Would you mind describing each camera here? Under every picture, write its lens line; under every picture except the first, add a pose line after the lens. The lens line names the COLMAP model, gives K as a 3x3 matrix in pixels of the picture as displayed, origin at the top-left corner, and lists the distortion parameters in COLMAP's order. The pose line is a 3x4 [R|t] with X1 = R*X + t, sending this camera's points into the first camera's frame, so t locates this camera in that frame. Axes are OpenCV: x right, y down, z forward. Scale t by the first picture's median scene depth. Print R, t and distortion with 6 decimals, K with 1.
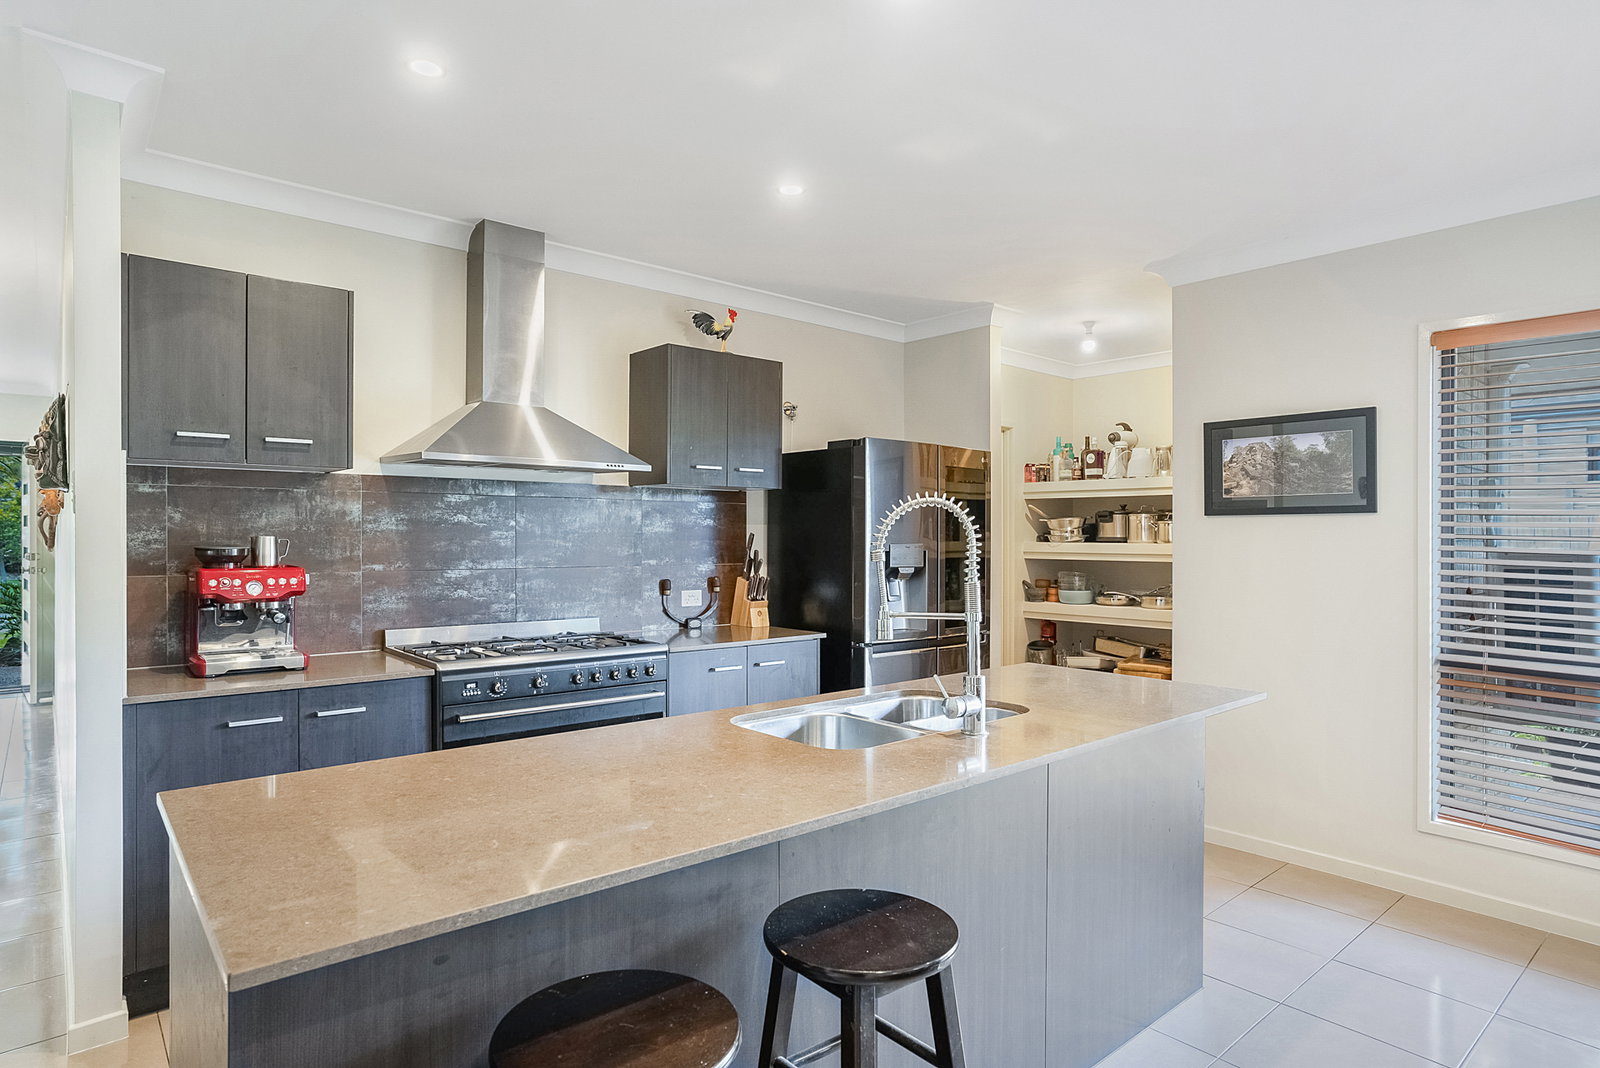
lens RADIAL K [[904.0, 0, 799.7], [0, 904.0, 532.8], [0, 0, 1]] dist [-0.033307, -0.000197]
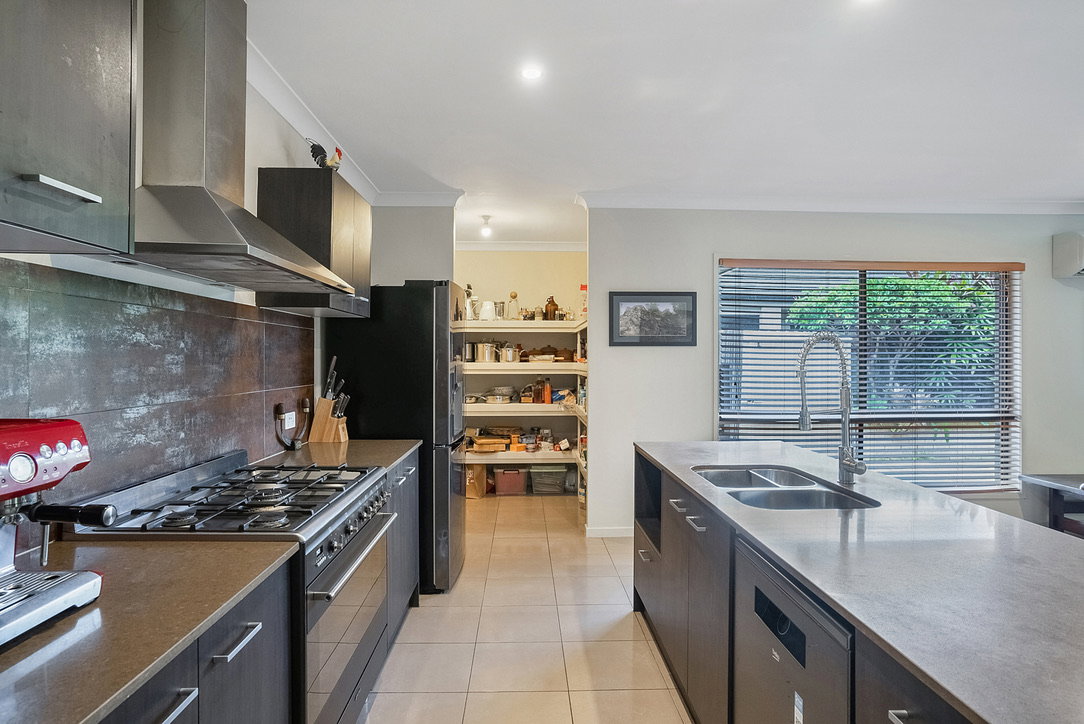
lens RADIAL K [[580.7, 0, 544.5], [0, 580.7, 362.1], [0, 0, 1]] dist [-0.001601, 0.000018]
pose [[0.635516, -0.008900, 0.772036, -0.516508], [0.000292, 0.999936, 0.011287, -0.001125], [-0.772088, -0.006948, 0.635478, 0.425489]]
